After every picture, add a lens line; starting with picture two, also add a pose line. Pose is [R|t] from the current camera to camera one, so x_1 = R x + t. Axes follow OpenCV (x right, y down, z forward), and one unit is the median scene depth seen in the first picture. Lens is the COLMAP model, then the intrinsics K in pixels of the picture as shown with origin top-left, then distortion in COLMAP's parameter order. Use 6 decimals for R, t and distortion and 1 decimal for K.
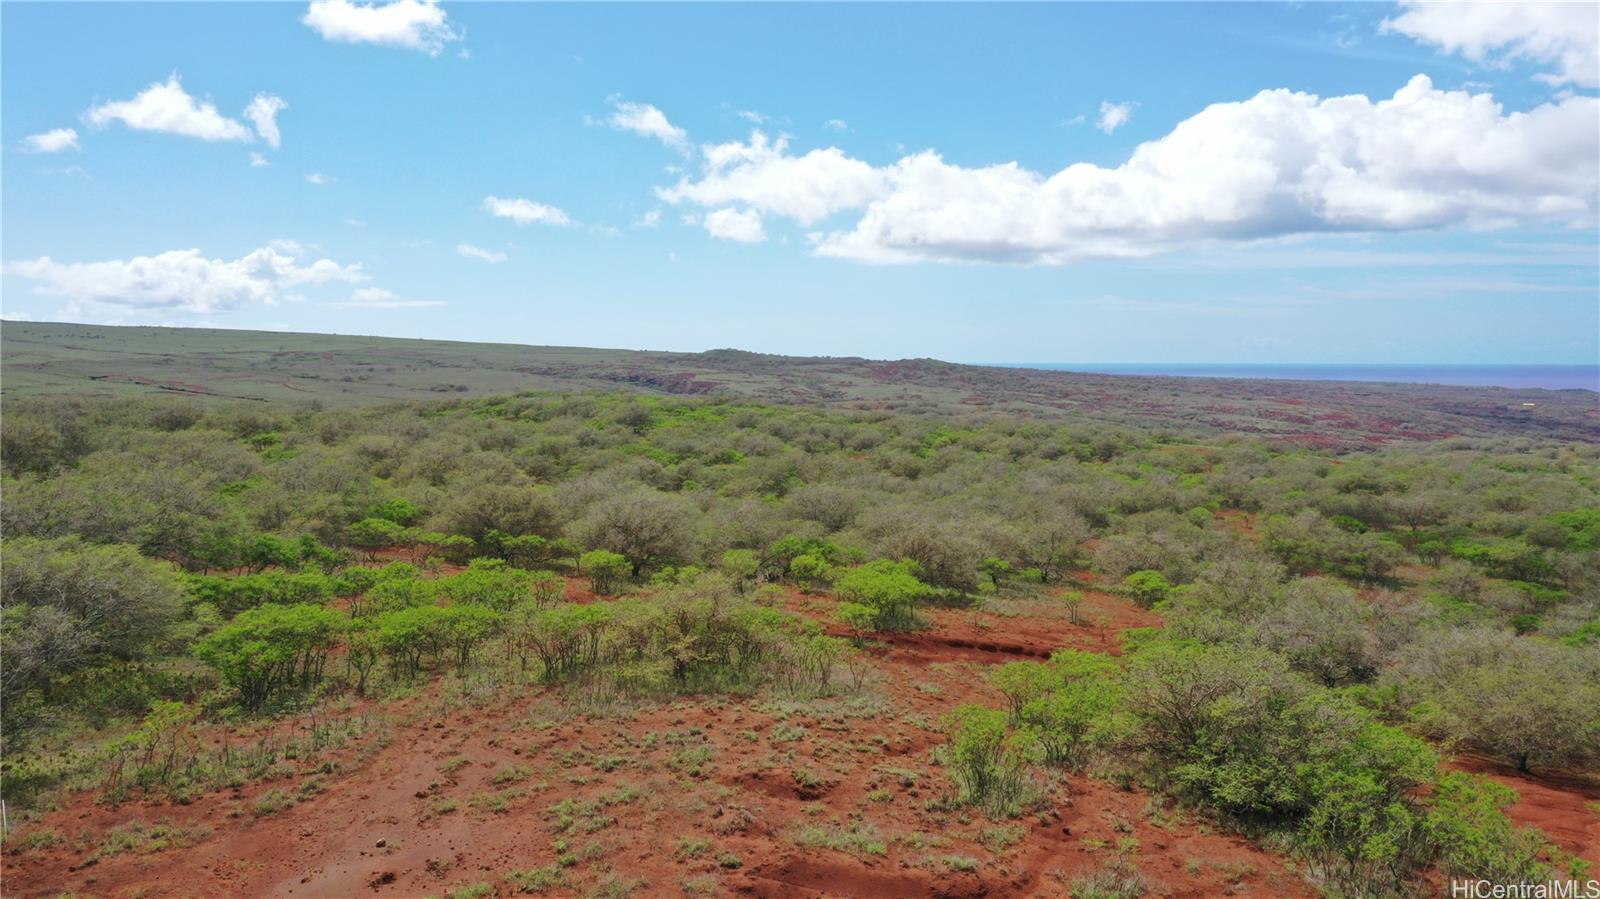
lens RADIAL K [[1262.4, 0, 795.2], [0, 1262.4, 448.0], [0, 0, 1]] dist [0.005628, -0.005213]
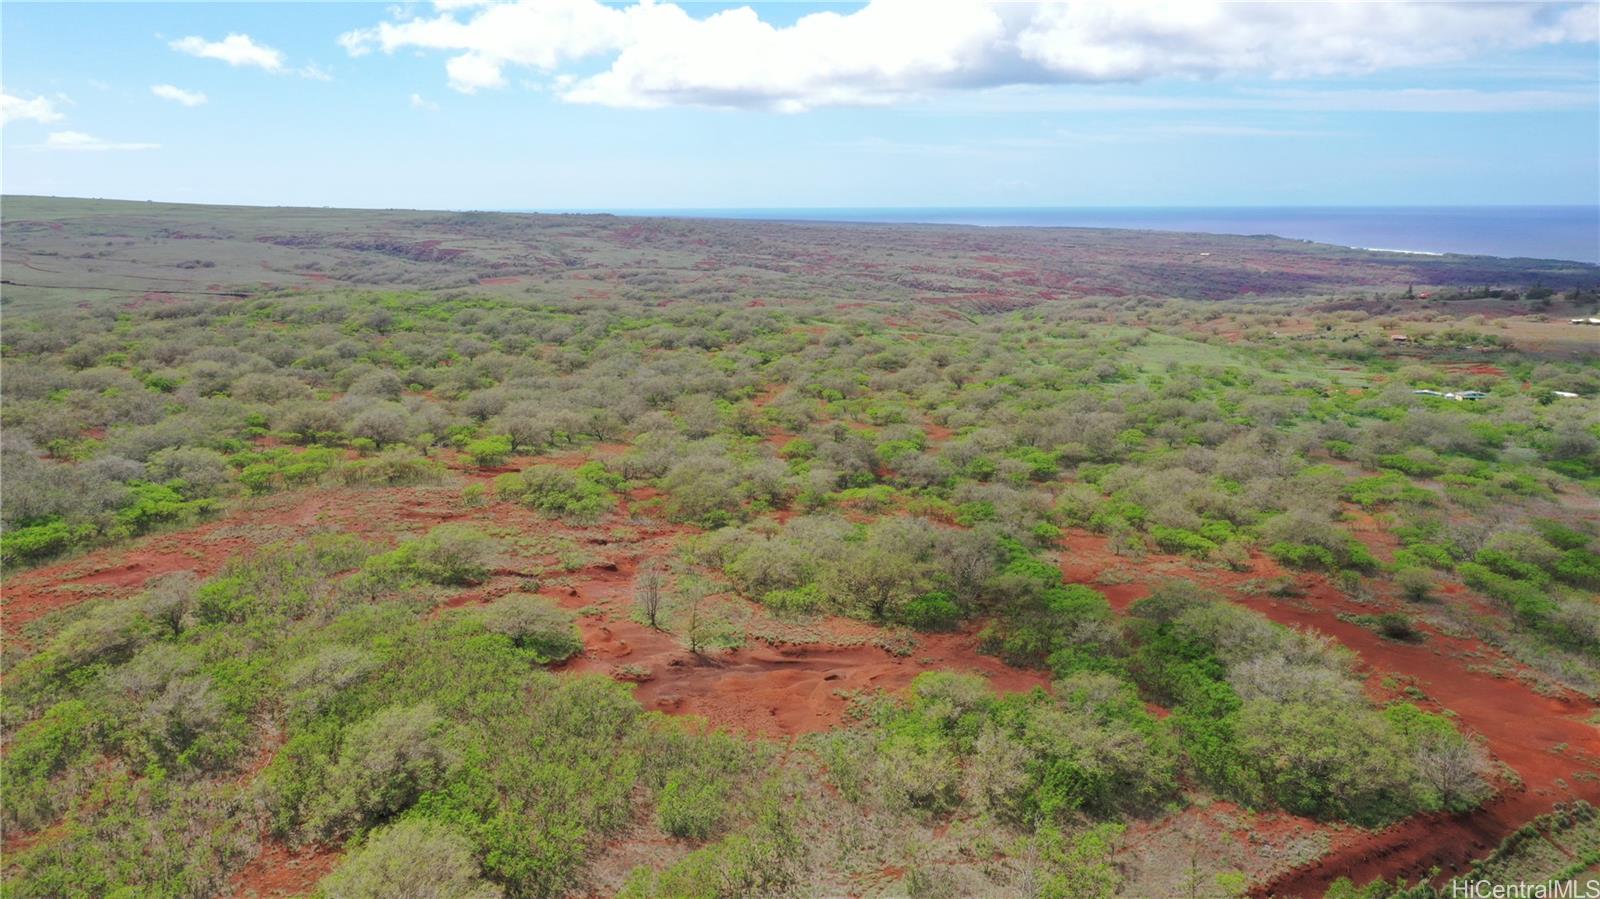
lens RADIAL K [[1262.4, 0, 795.2], [0, 1262.4, 448.0], [0, 0, 1]] dist [0.005628, -0.005213]
pose [[0.982900, -0.040111, 0.179719, 0.015886], [0.018167, 0.992349, 0.122121, -0.012651], [-0.183242, -0.116767, 0.976108, -0.105907]]
